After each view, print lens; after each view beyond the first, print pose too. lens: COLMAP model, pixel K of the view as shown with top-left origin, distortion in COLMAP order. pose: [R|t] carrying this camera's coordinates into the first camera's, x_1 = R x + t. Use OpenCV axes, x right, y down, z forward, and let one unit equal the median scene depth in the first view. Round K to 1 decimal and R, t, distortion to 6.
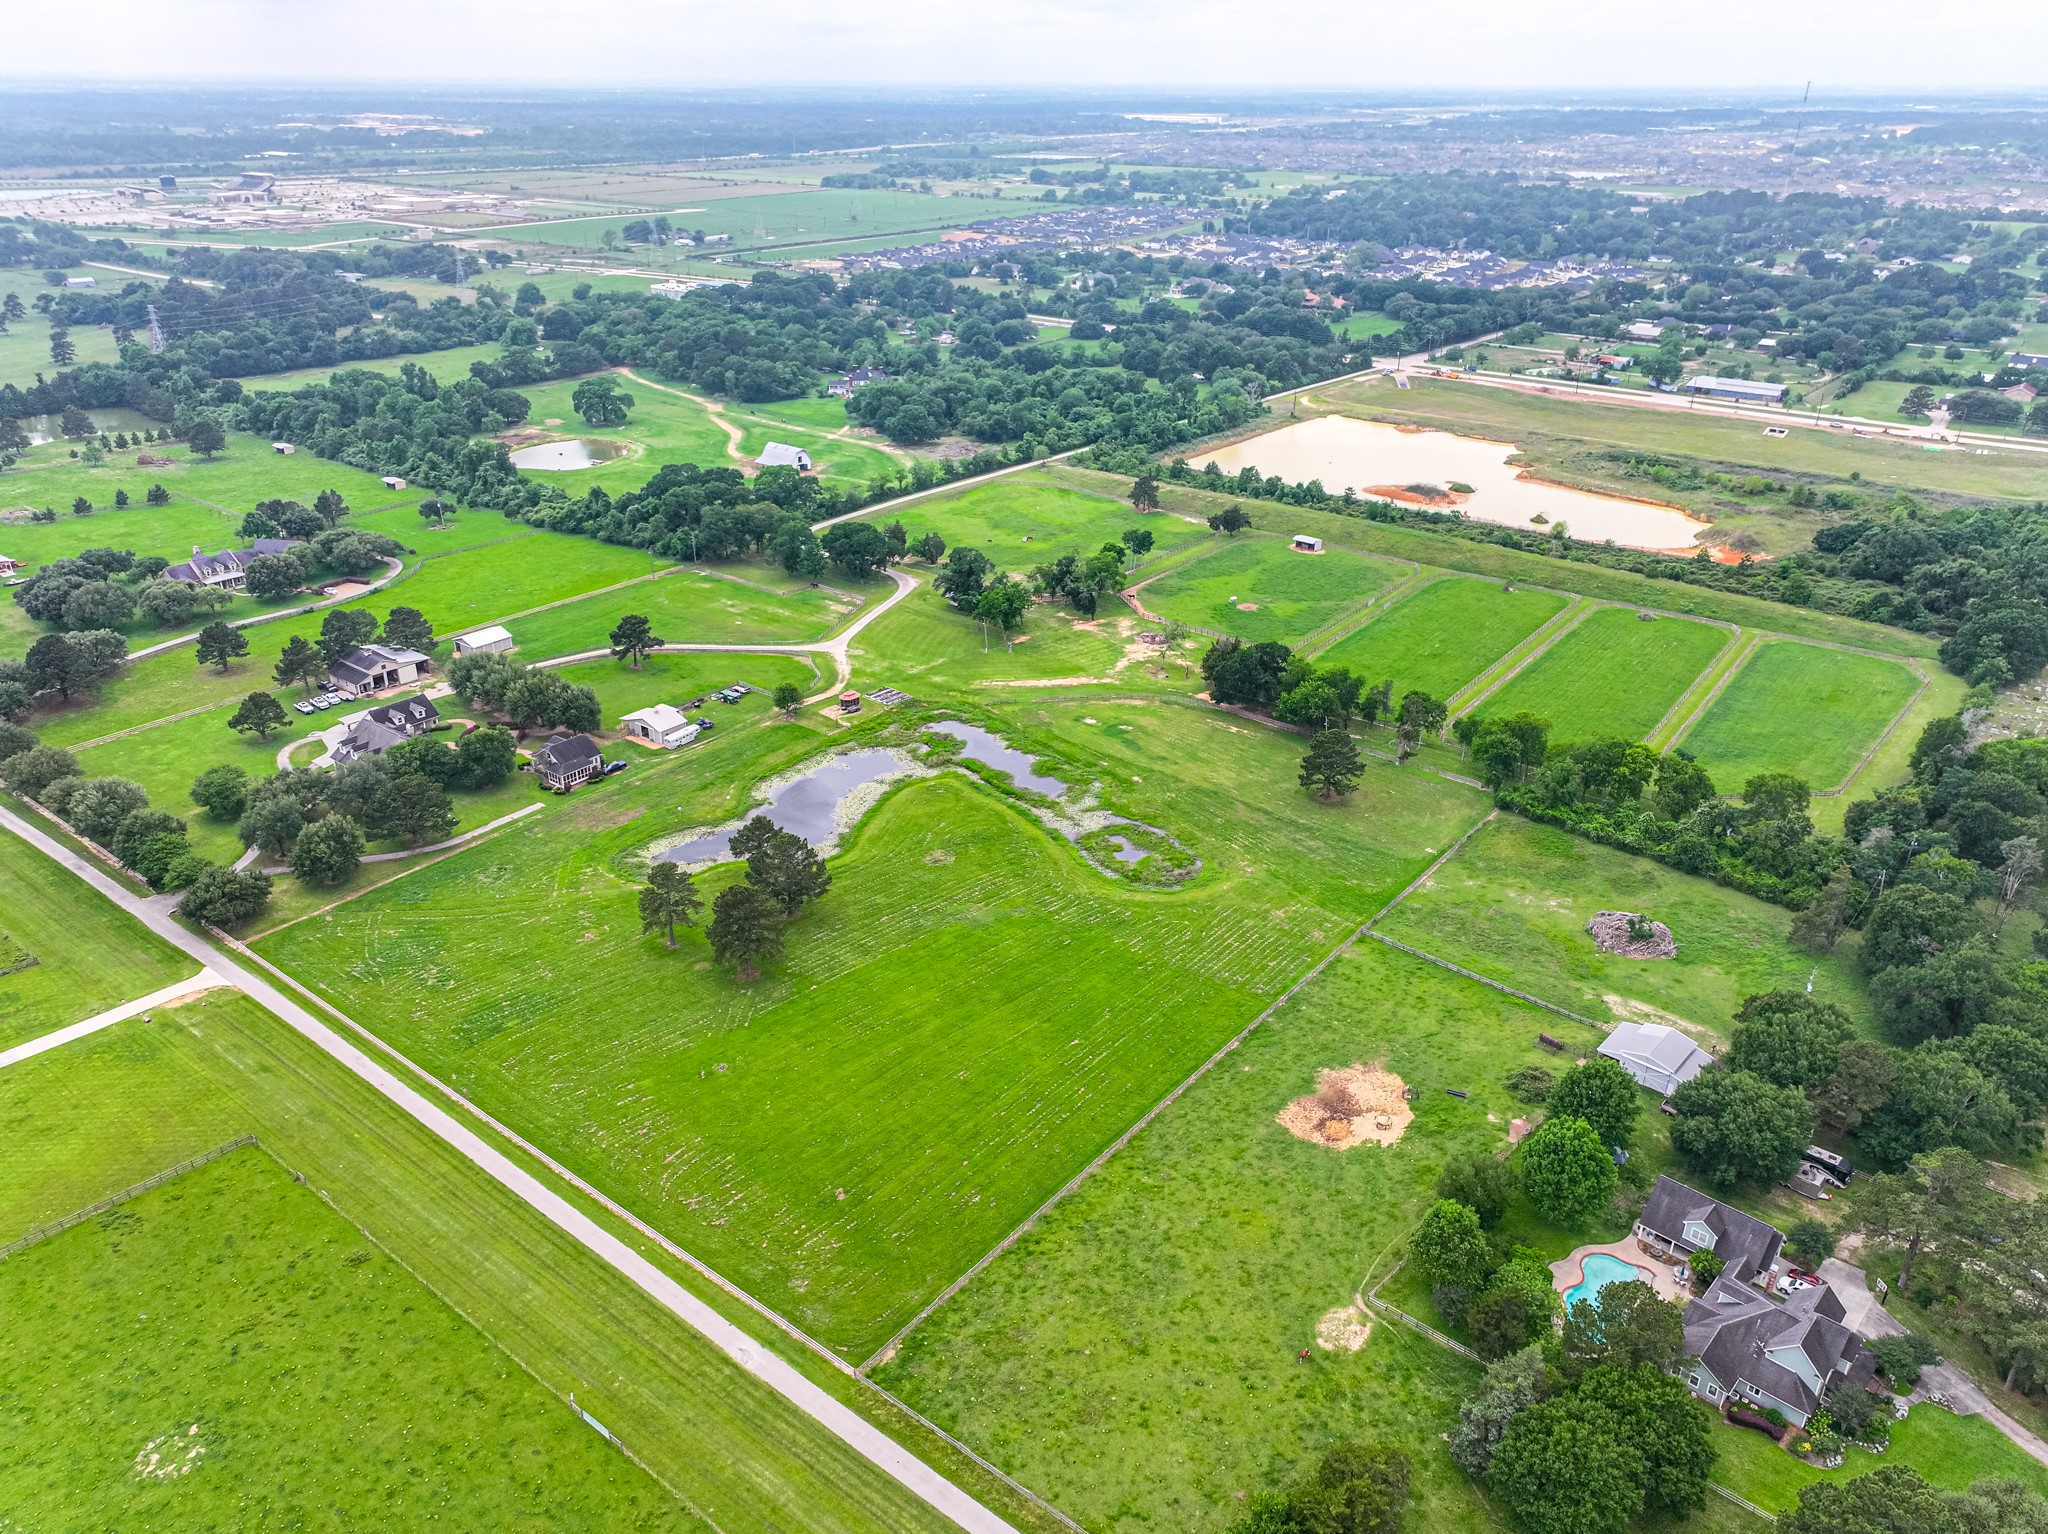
lens RADIAL K [[1470.1, 0, 1038.2], [0, 1470.1, 760.0], [0, 0, 1]] dist [0.004418, 0.013231]
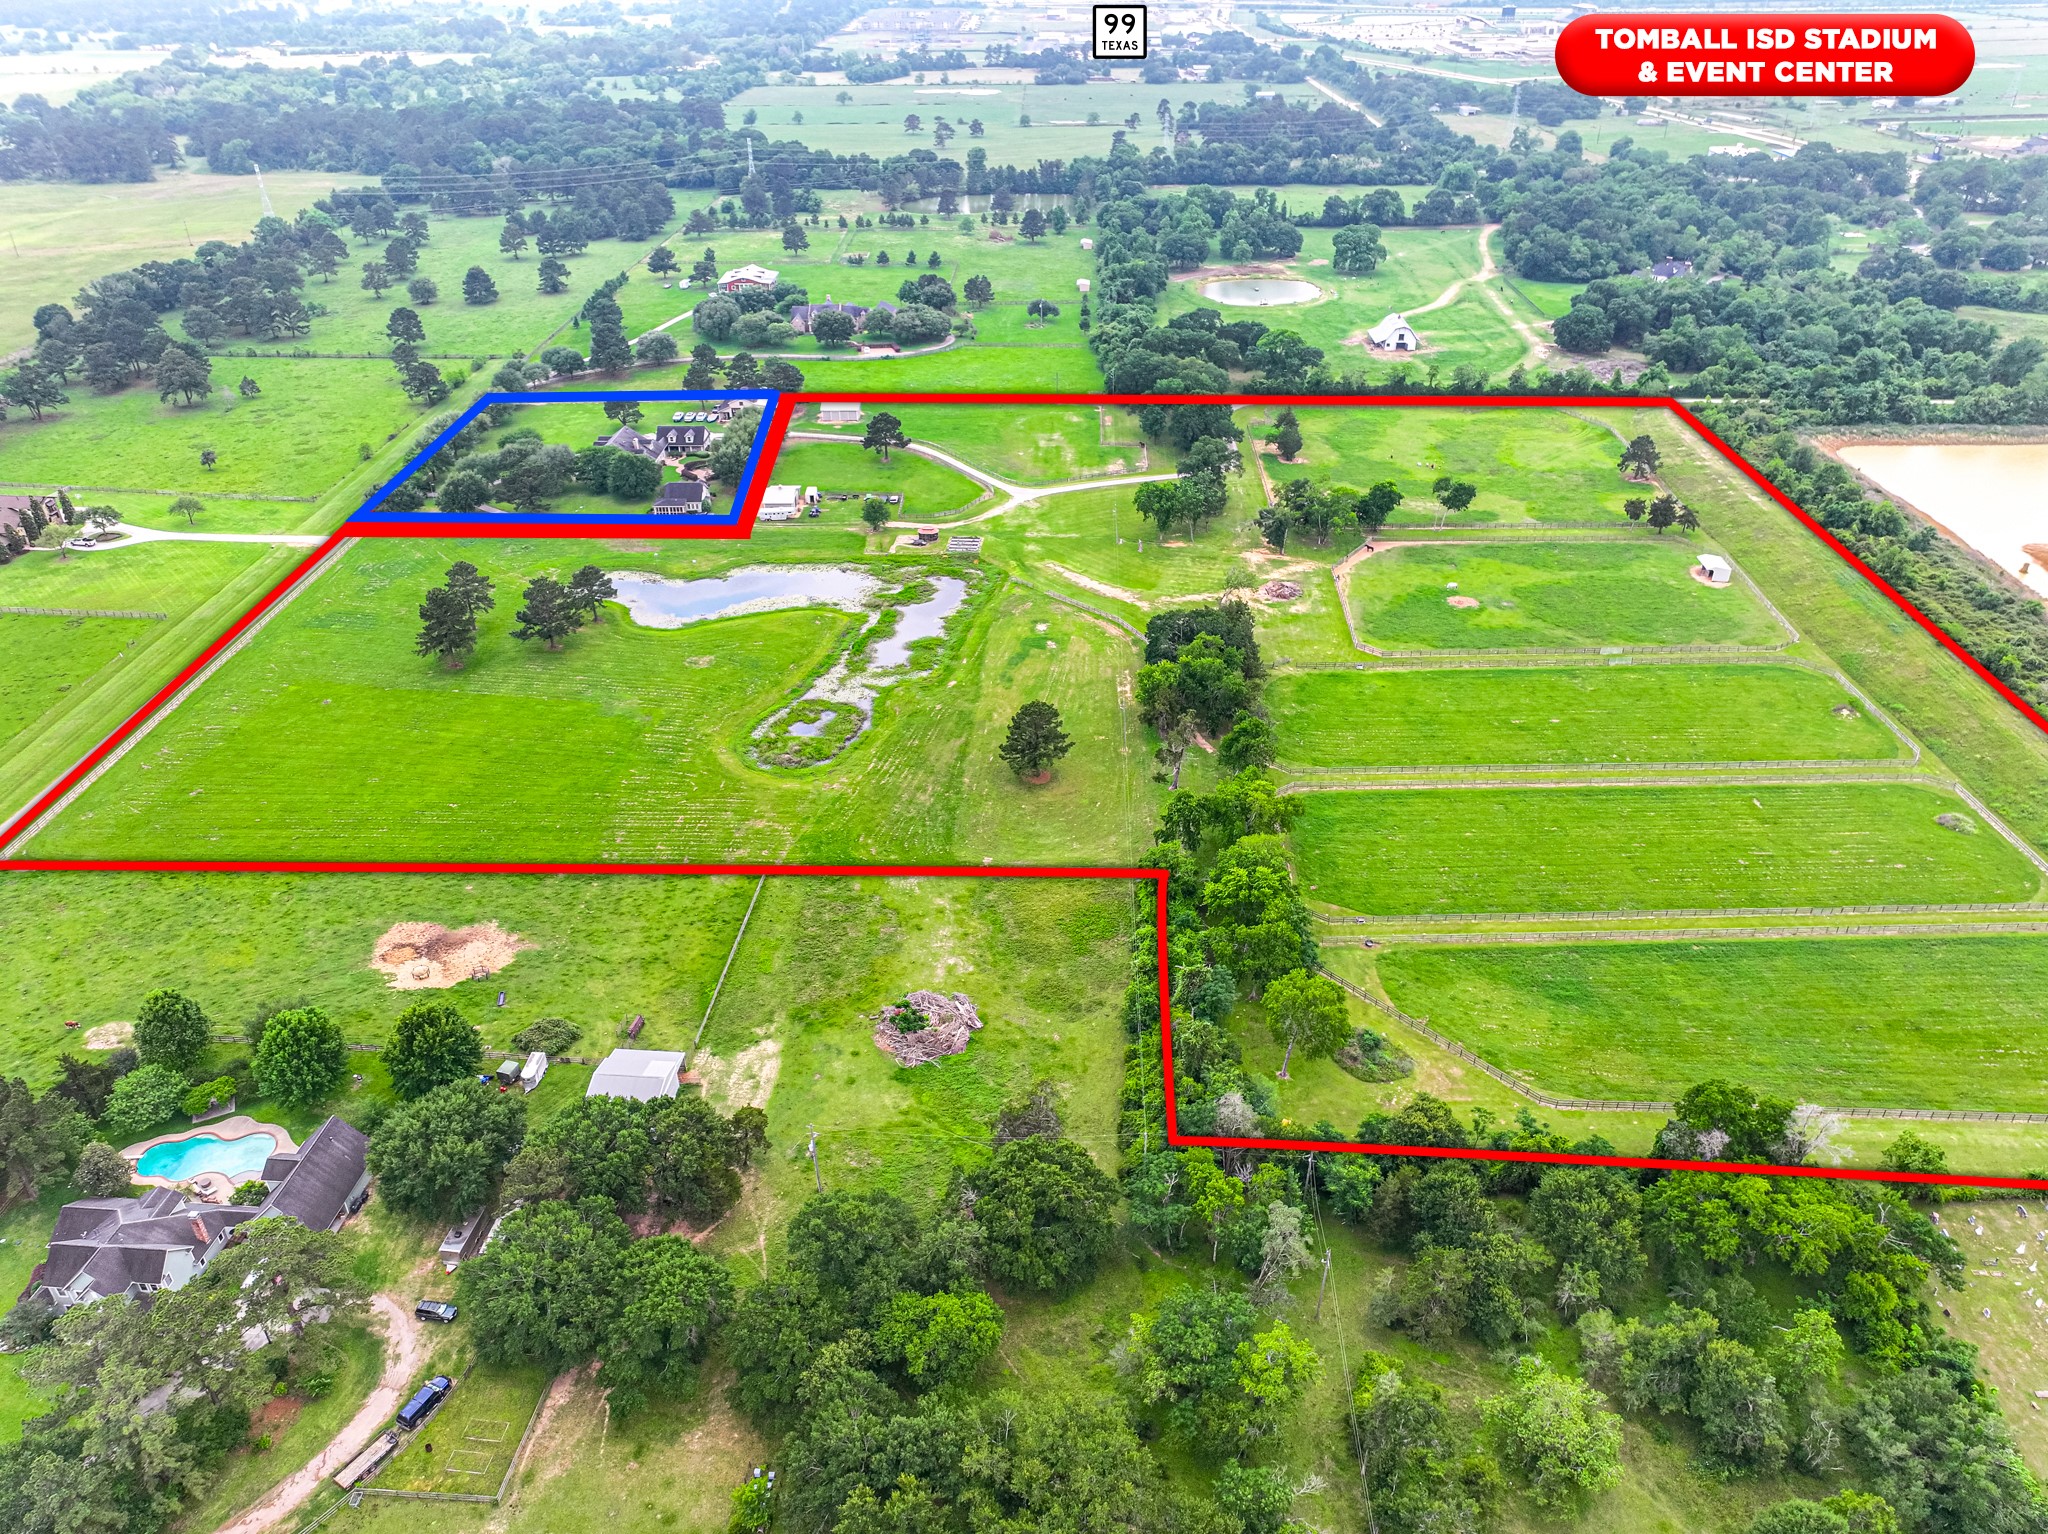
lens RADIAL K [[1470.1, 0, 1038.2], [0, 1470.1, 760.0], [0, 0, 1]] dist [0.004418, 0.013231]
pose [[0.607085, 0.393119, -0.690583, 0.608423], [-0.328302, 0.915500, 0.232547, -0.141464], [0.723648, 0.085544, 0.684848, 0.320166]]
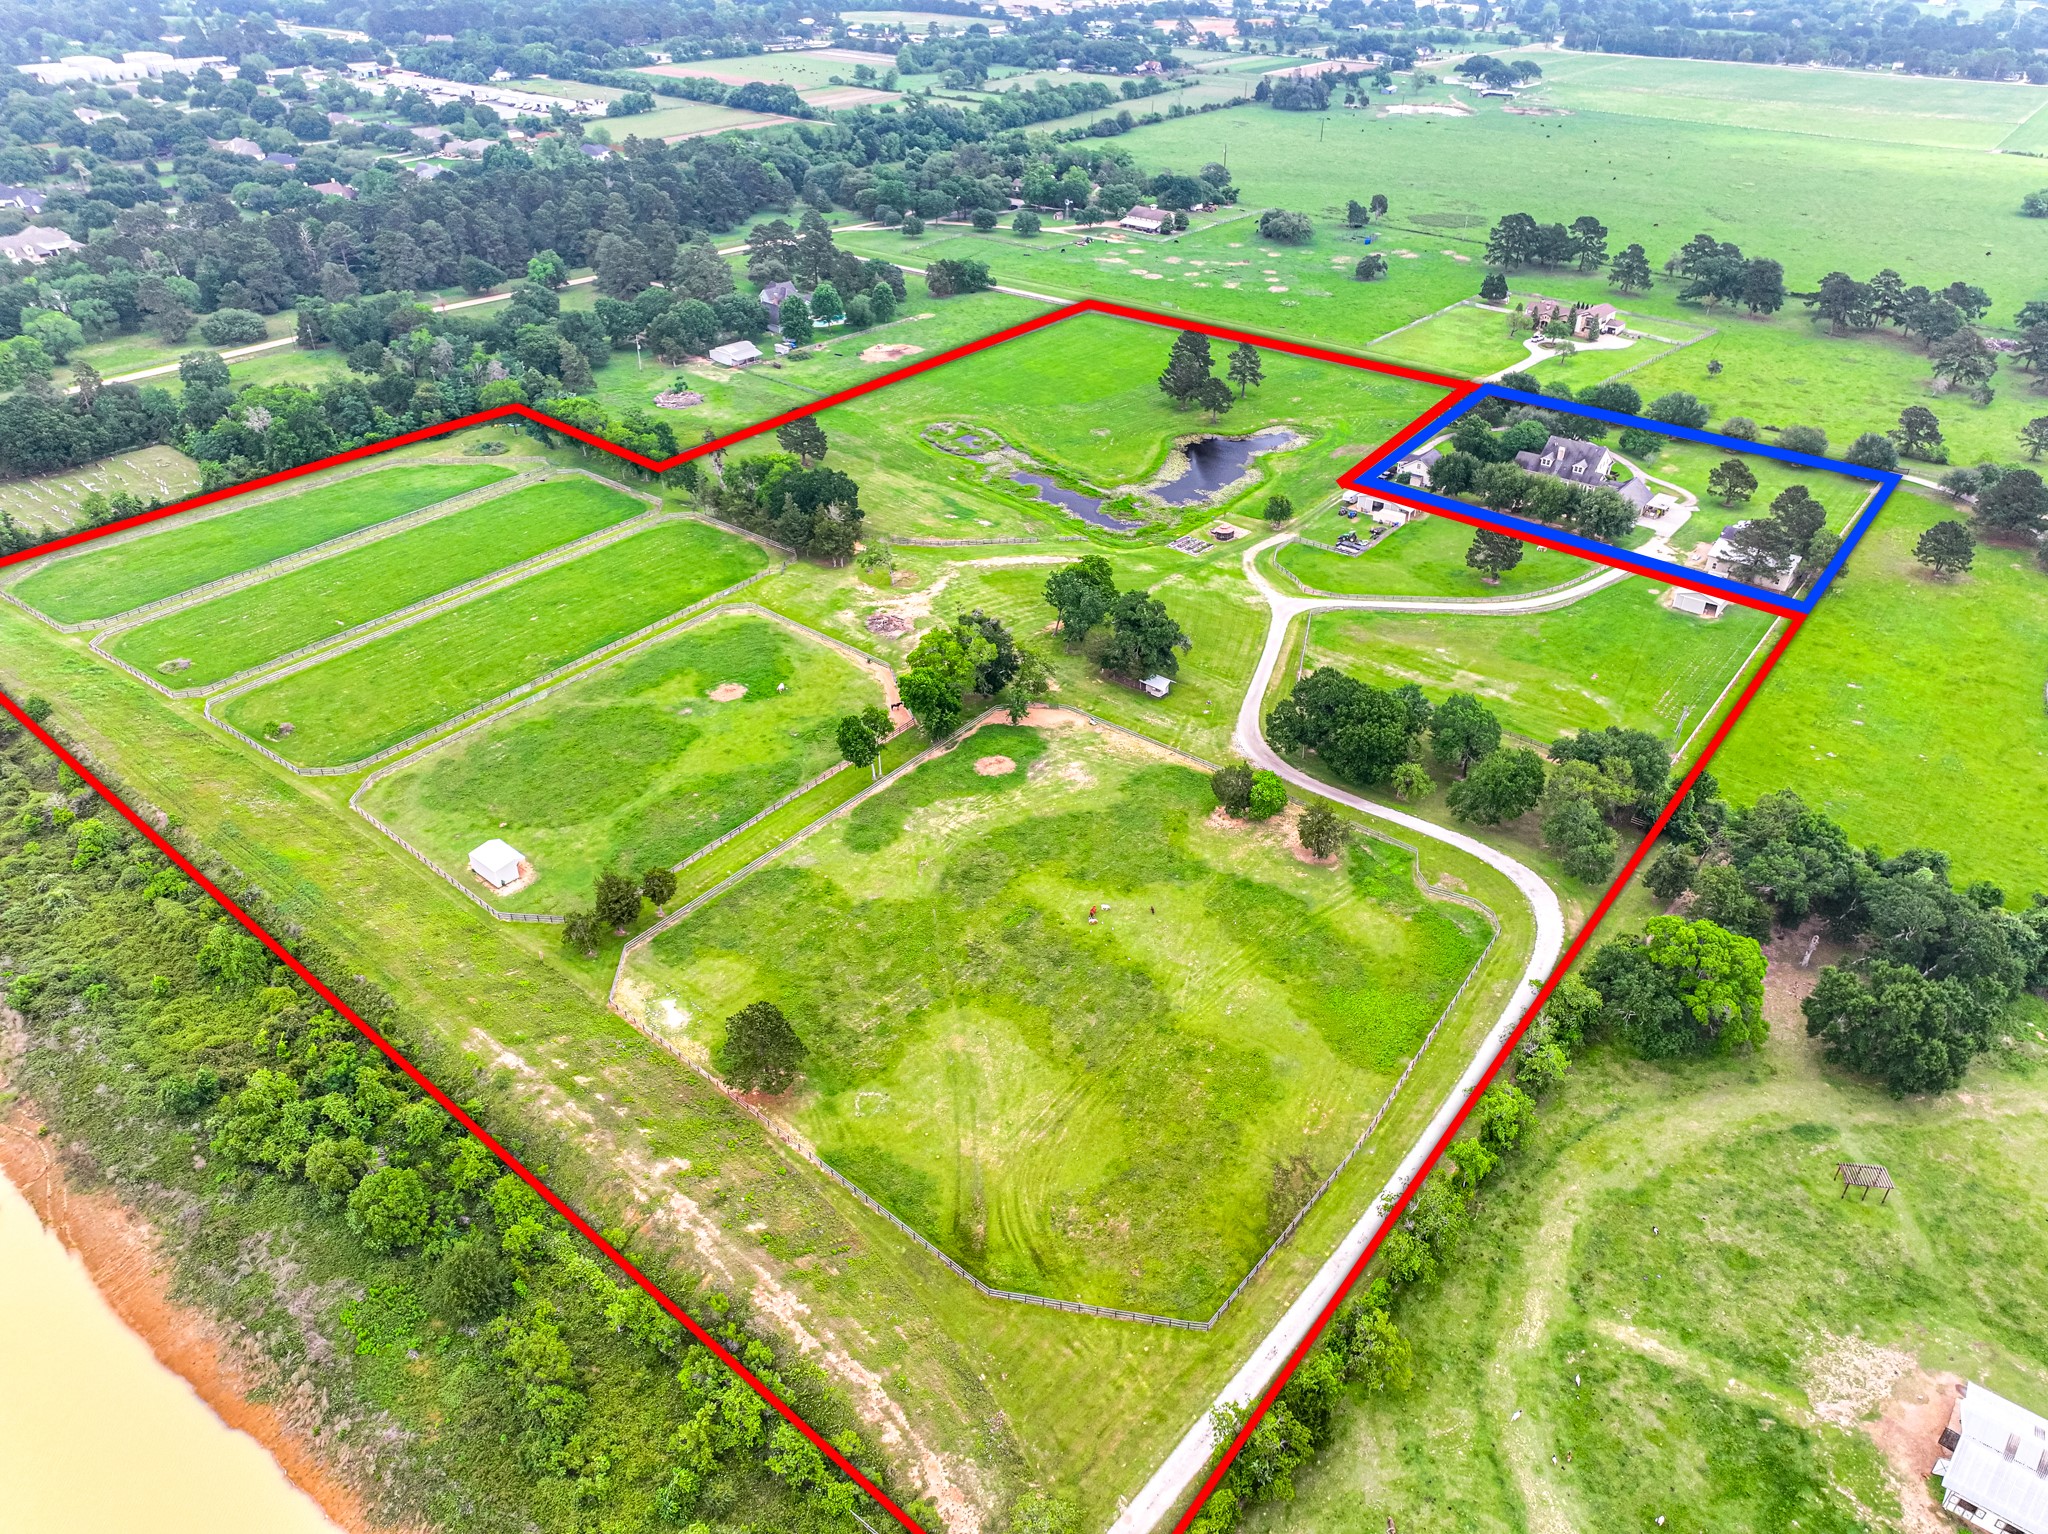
lens RADIAL K [[1385.6, 0, 1024.0], [0, 1385.6, 767.0], [0, 0, 1]] dist [0.005479, 0.002494]
pose [[-0.999956, -0.006152, -0.007124, 0.011393], [-0.009293, 0.525063, 0.851013, -0.661431], [-0.001495, 0.851041, -0.525097, 1.429963]]
